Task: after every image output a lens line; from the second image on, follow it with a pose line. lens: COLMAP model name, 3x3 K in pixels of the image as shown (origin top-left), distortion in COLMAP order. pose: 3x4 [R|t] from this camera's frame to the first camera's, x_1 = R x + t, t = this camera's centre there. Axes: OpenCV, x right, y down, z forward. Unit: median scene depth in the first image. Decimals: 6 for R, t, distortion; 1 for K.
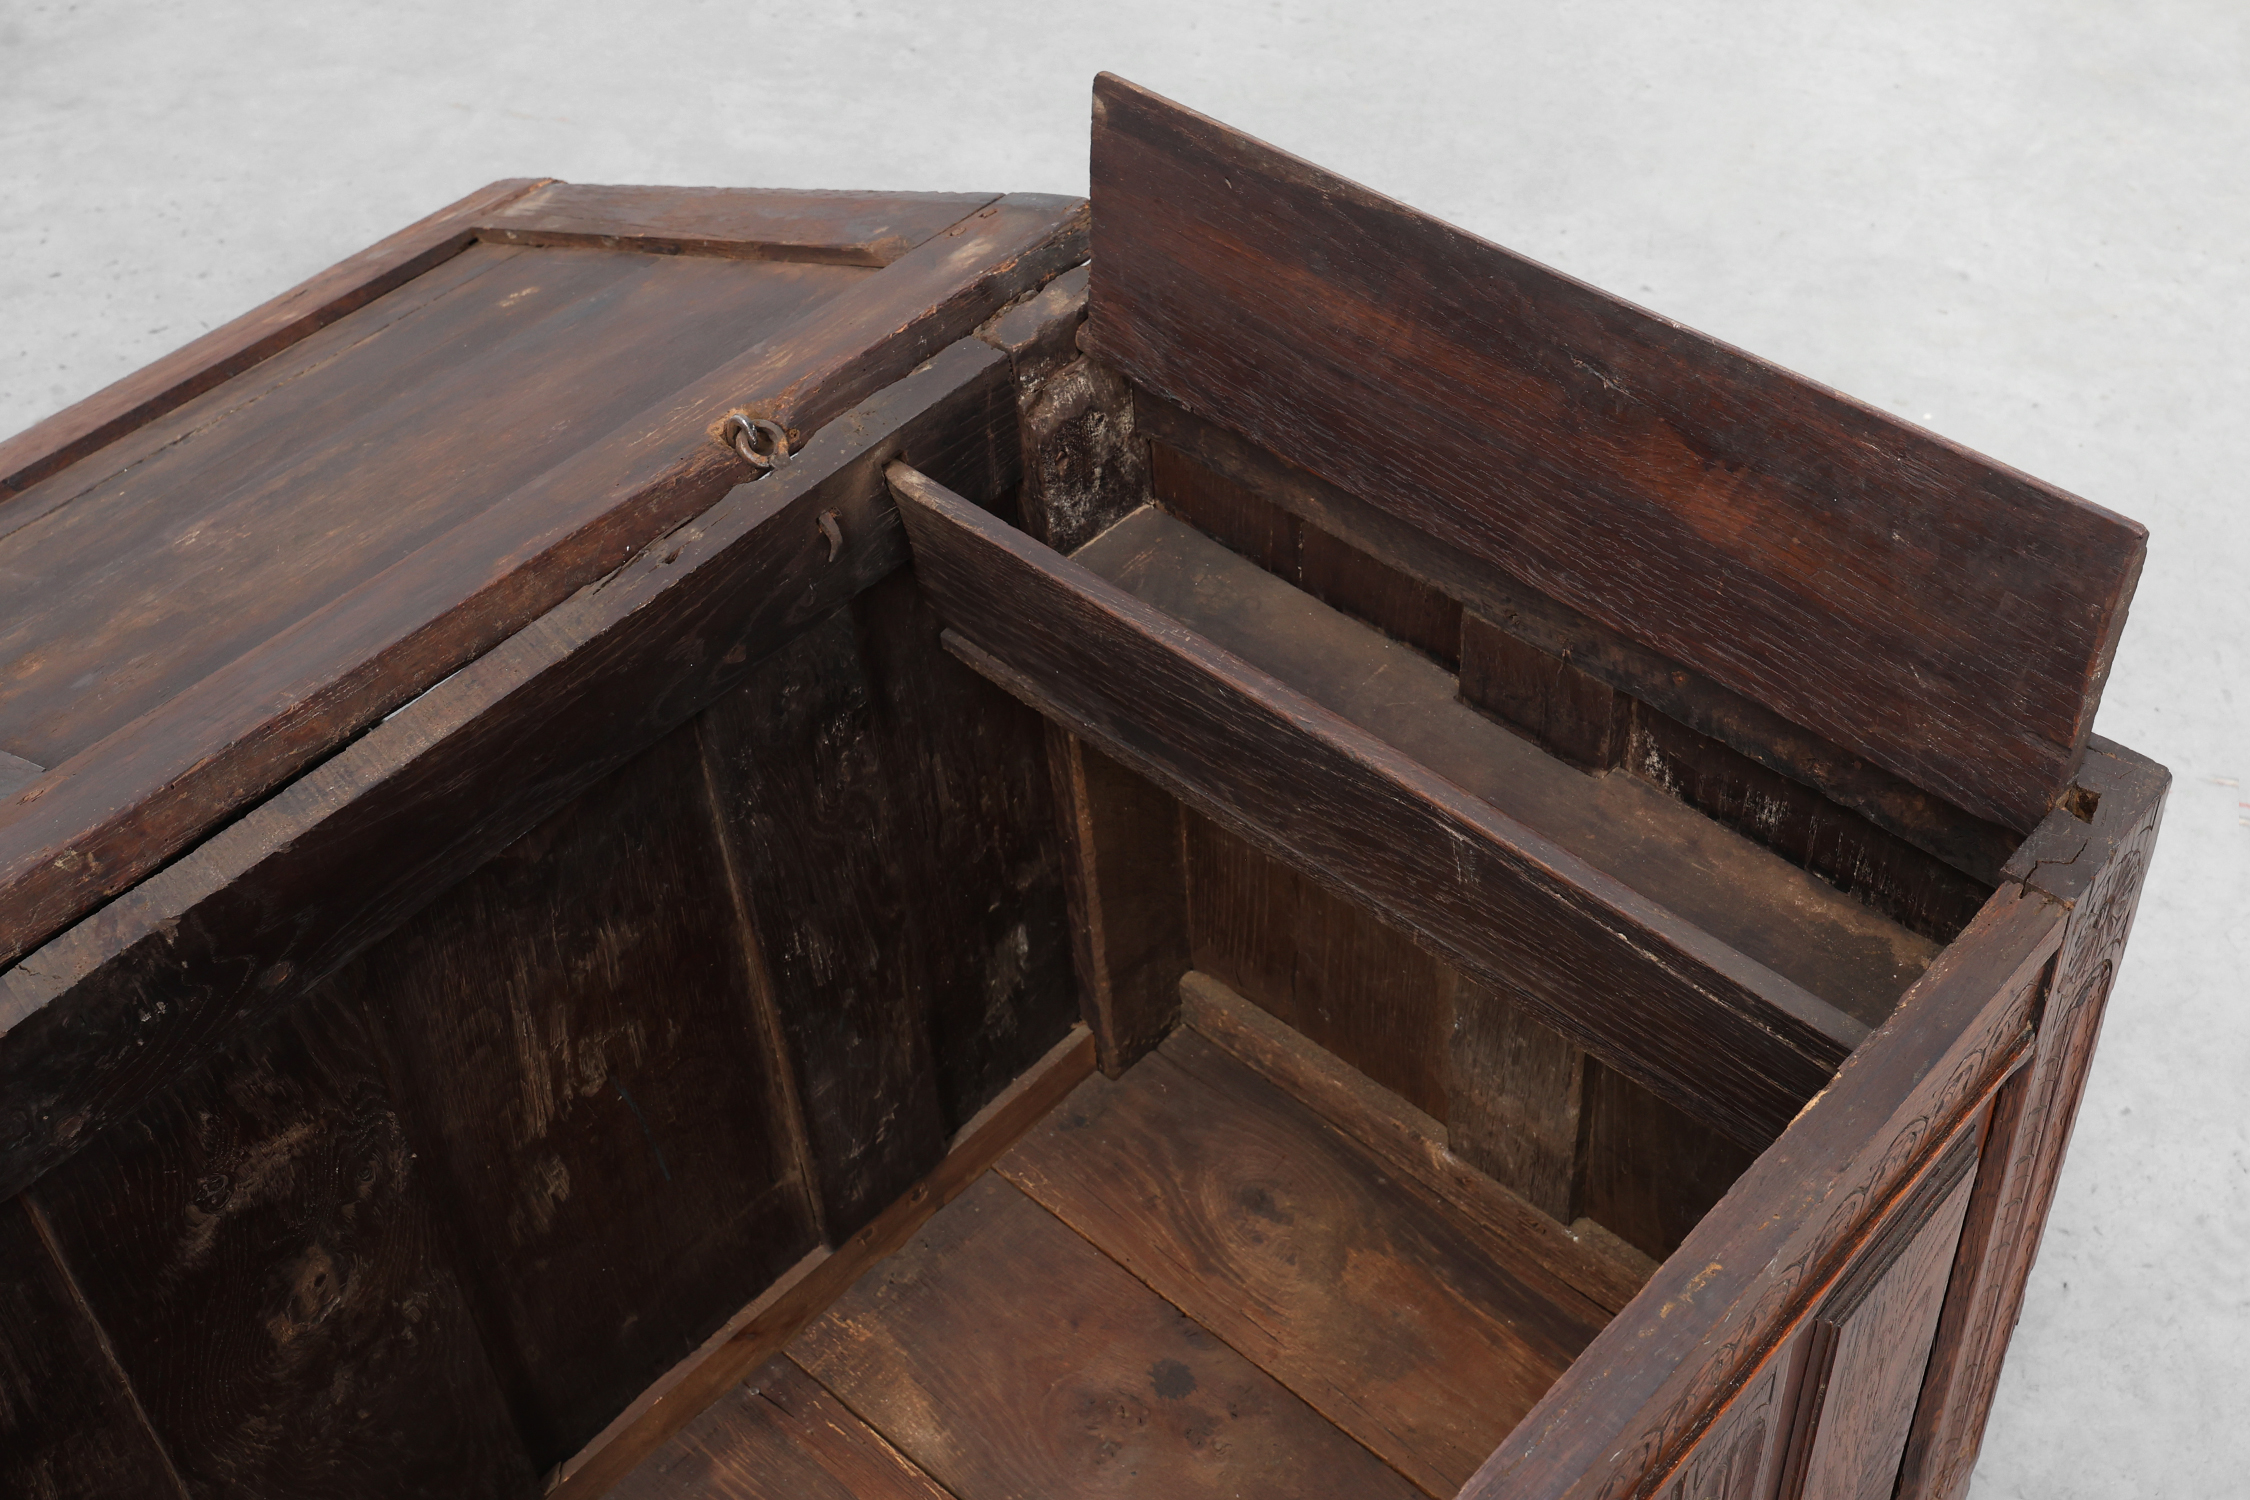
lens RADIAL K [[2625.5, 0, 1125.0], [0, 2625.5, 750.0], [0, 0, 1]] dist [0.016372, 0.022929]
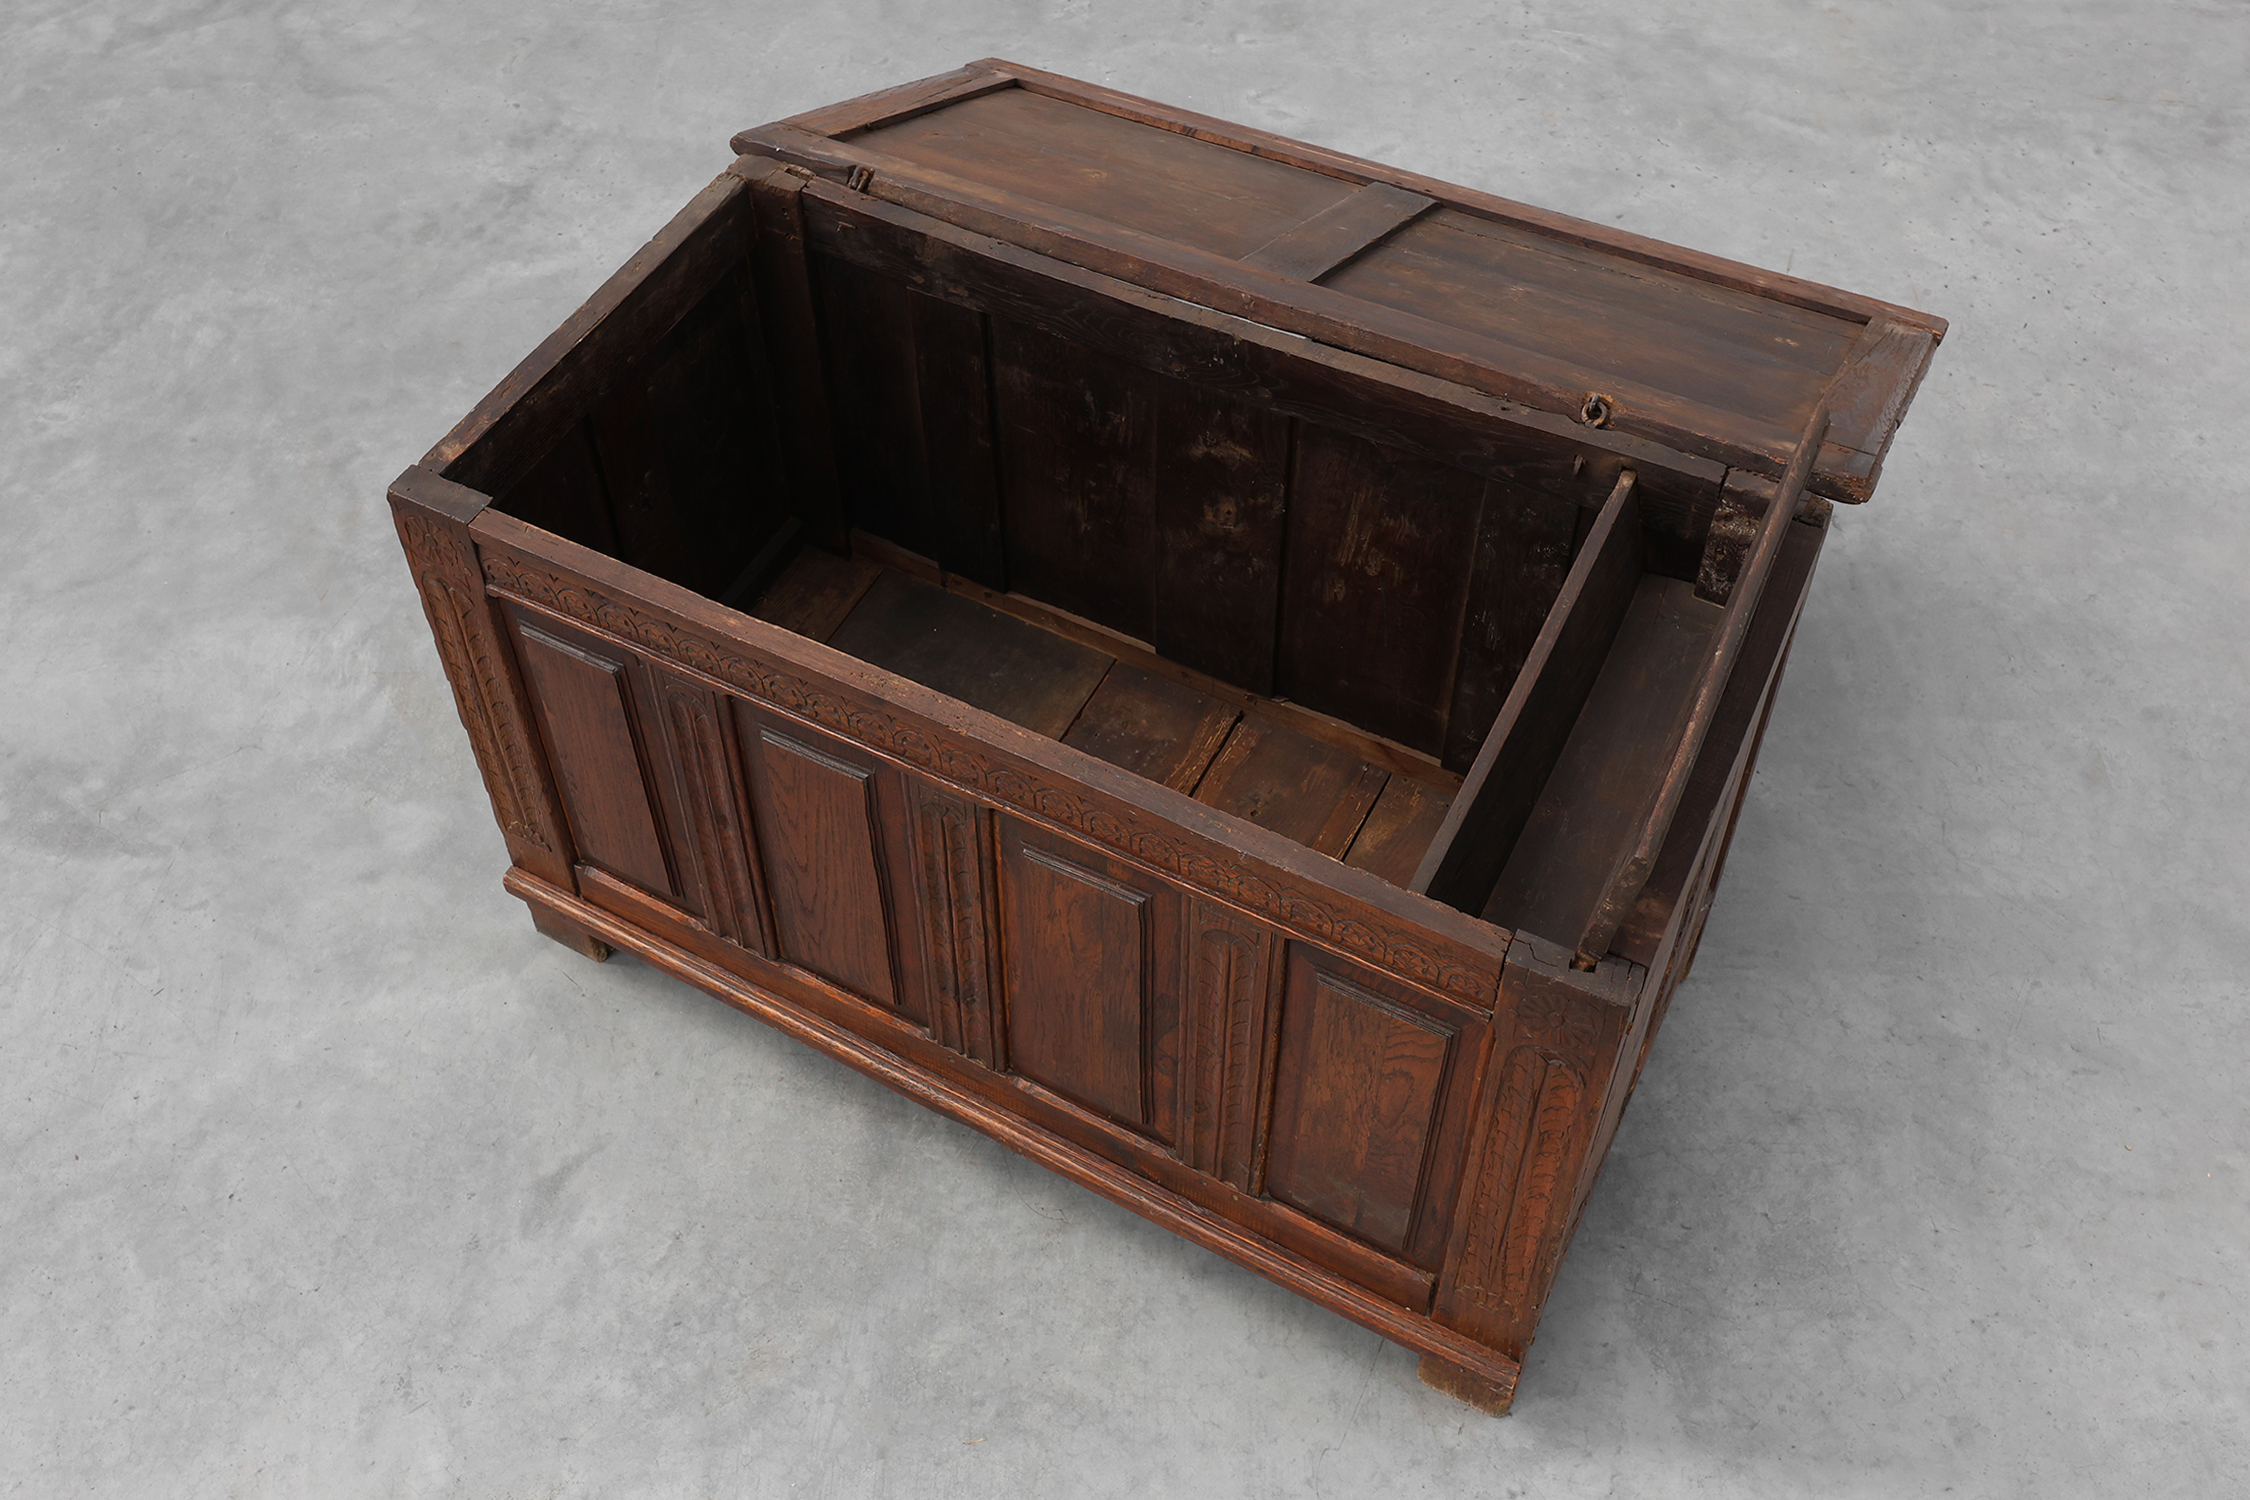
lens RADIAL K [[2045.5, 0, 1126.0], [0, 2045.5, 564.3], [0, 0, 1]] dist [0.004345, 0.000392]
pose [[0.245715, 0.708565, -0.661483, 0.884822], [-0.671924, 0.616358, 0.410634, -0.444781], [0.698672, 0.343568, 0.627550, -0.191527]]
